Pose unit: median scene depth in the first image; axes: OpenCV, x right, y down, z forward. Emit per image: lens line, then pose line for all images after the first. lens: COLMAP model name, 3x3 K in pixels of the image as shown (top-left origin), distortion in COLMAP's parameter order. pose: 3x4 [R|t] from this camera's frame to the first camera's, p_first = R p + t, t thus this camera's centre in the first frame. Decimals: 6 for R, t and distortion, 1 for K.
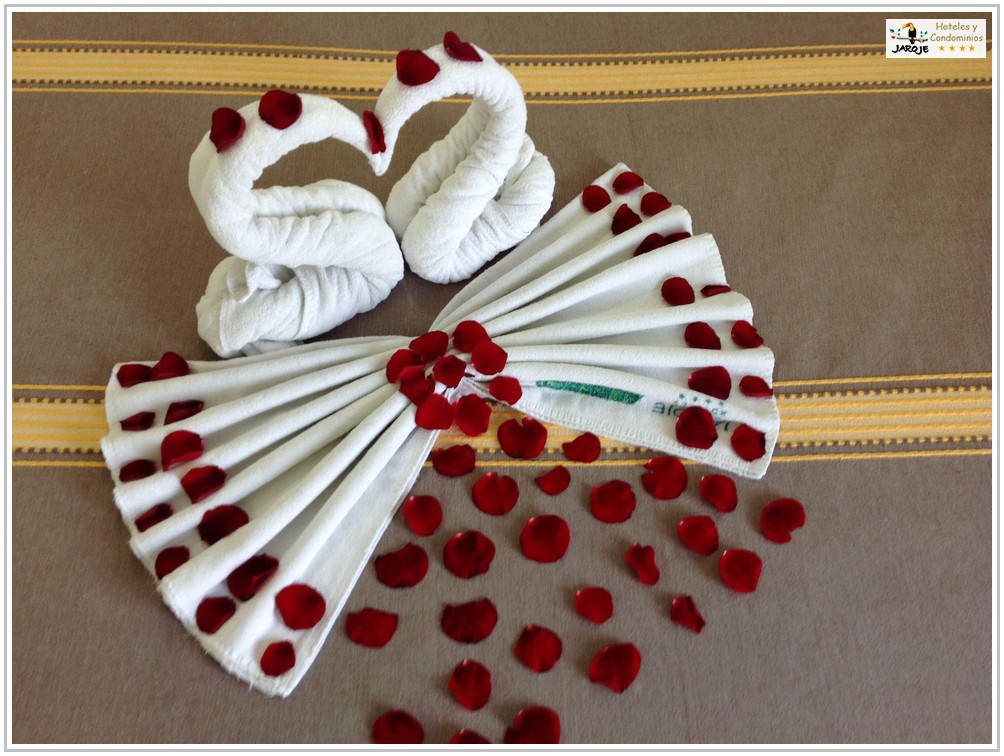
lens RADIAL K [[915.6, 0, 501.9], [0, 915.6, 371.6], [0, 0, 1]] dist [0.163369, -0.368153]
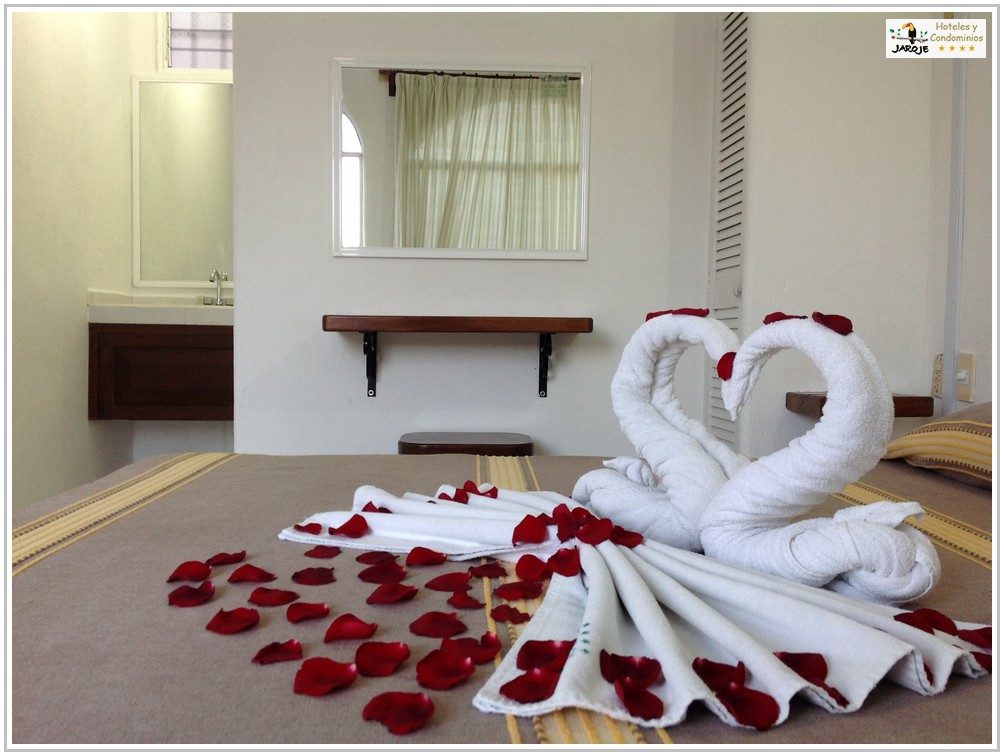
lens RADIAL K [[915.6, 0, 501.9], [0, 915.6, 371.6], [0, 0, 1]] dist [0.163369, -0.368153]
pose [[0.035447, 0.032996, -0.998827, 0.904363], [-0.870067, 0.492717, -0.014601, -0.001723], [0.491657, 0.869564, 0.046174, 0.800314]]
